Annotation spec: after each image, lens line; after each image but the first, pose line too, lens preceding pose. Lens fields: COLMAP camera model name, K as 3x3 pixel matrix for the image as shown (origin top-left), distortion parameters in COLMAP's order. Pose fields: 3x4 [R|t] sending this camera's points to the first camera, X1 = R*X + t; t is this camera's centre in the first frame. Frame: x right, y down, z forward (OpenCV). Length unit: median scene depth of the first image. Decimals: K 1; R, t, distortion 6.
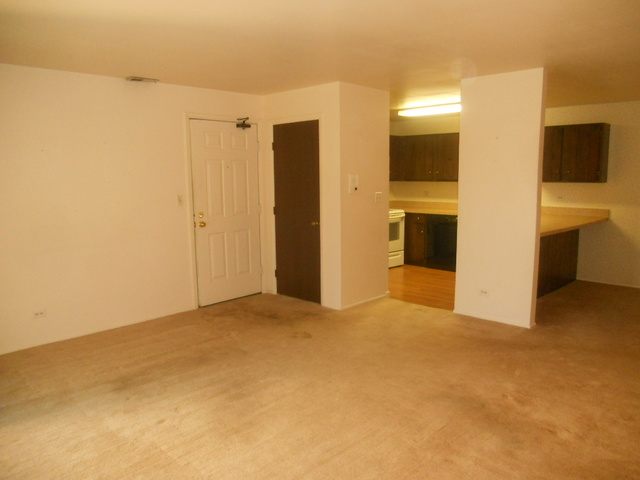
lens RADIAL K [[484.8, 0, 320.1], [0, 484.8, 239.0], [0, 0, 1]] dist [-0.069372, 0.018581]
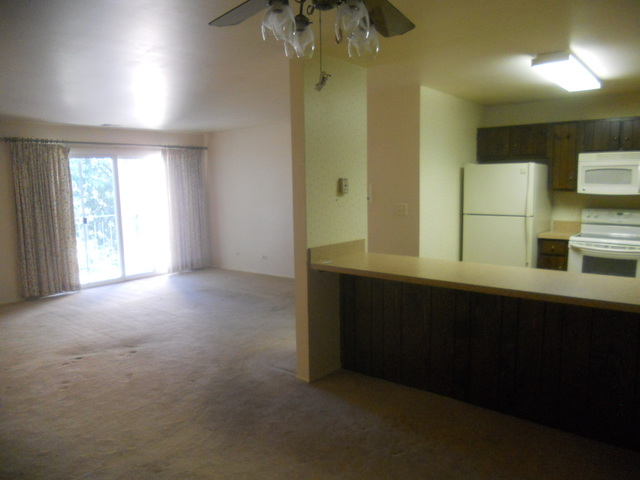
lens RADIAL K [[484.8, 0, 314.7], [0, 484.8, 242.8], [0, 0, 1]] dist [-0.069372, 0.018581]
pose [[0.082499, 0.132279, -0.987773, 0.979249], [-0.111693, 0.986135, 0.122731, -0.116280], [0.990312, 0.100202, 0.096129, 0.758306]]
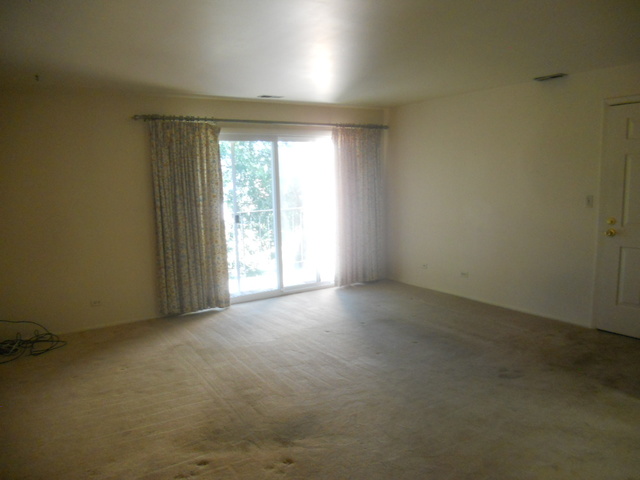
lens RADIAL K [[484.8, 0, 319.2], [0, 484.8, 241.0], [0, 0, 1]] dist [-0.069372, 0.018581]
pose [[-0.224813, 0.148996, -0.962943, 0.617929], [-0.101527, 0.979279, 0.175227, -0.102525], [0.969098, 0.137158, -0.205027, 0.653796]]
